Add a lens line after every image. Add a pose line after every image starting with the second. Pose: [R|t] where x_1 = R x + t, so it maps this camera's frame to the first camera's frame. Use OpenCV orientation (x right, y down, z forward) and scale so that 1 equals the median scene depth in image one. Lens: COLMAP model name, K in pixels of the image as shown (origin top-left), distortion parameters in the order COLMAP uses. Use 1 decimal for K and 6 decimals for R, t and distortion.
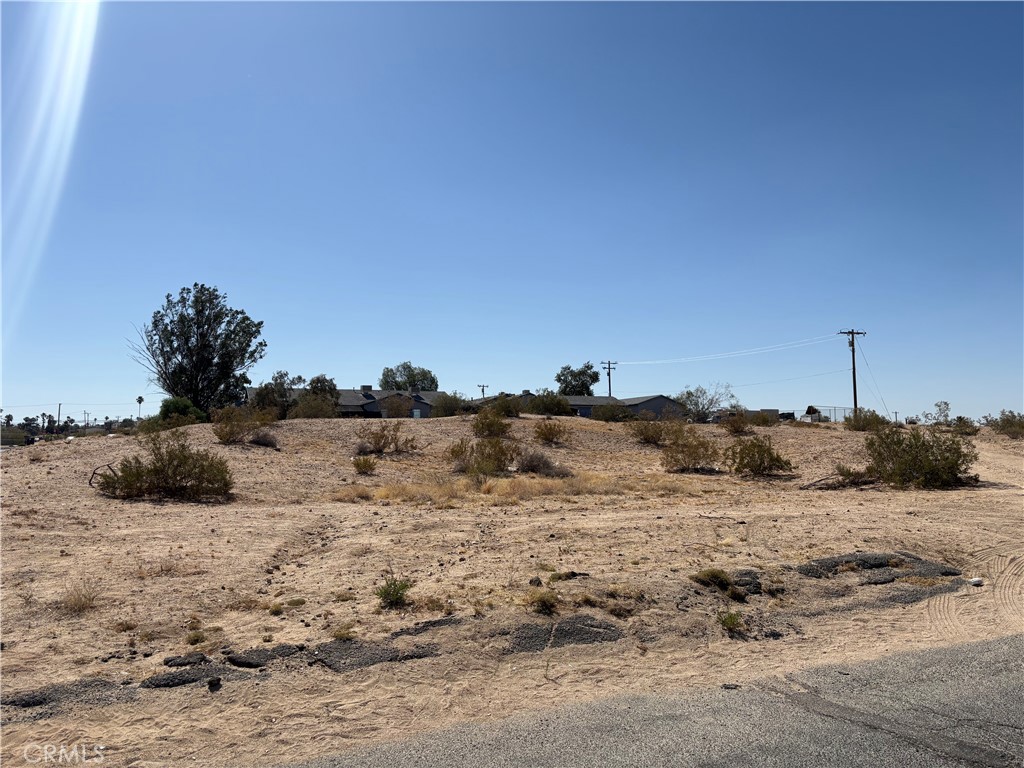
lens RADIAL K [[775.0, 0, 505.9], [0, 775.0, 386.7], [0, 0, 1]] dist [0.022898, -0.007014]
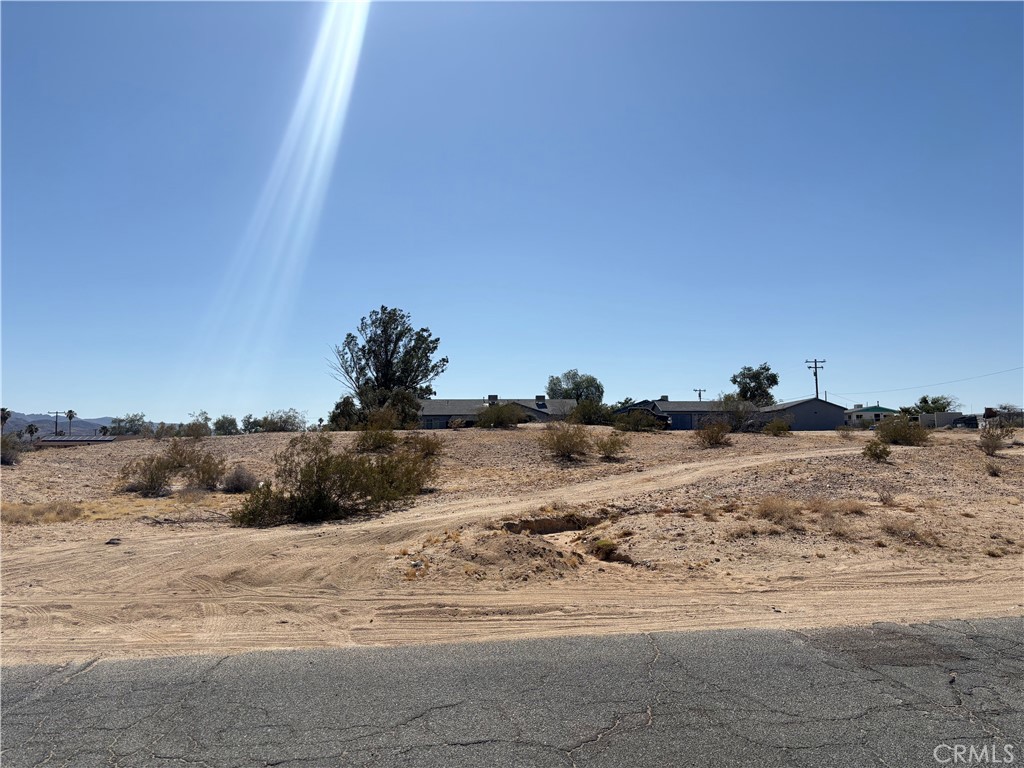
lens RADIAL K [[775.0, 0, 514.2], [0, 775.0, 384.7], [0, 0, 1]] dist [0.022898, -0.007014]
pose [[0.928826, -0.028868, -0.369390, 0.173165], [0.024716, 0.999567, -0.015968, 0.001578], [0.369691, 0.005702, 0.929137, 0.041925]]
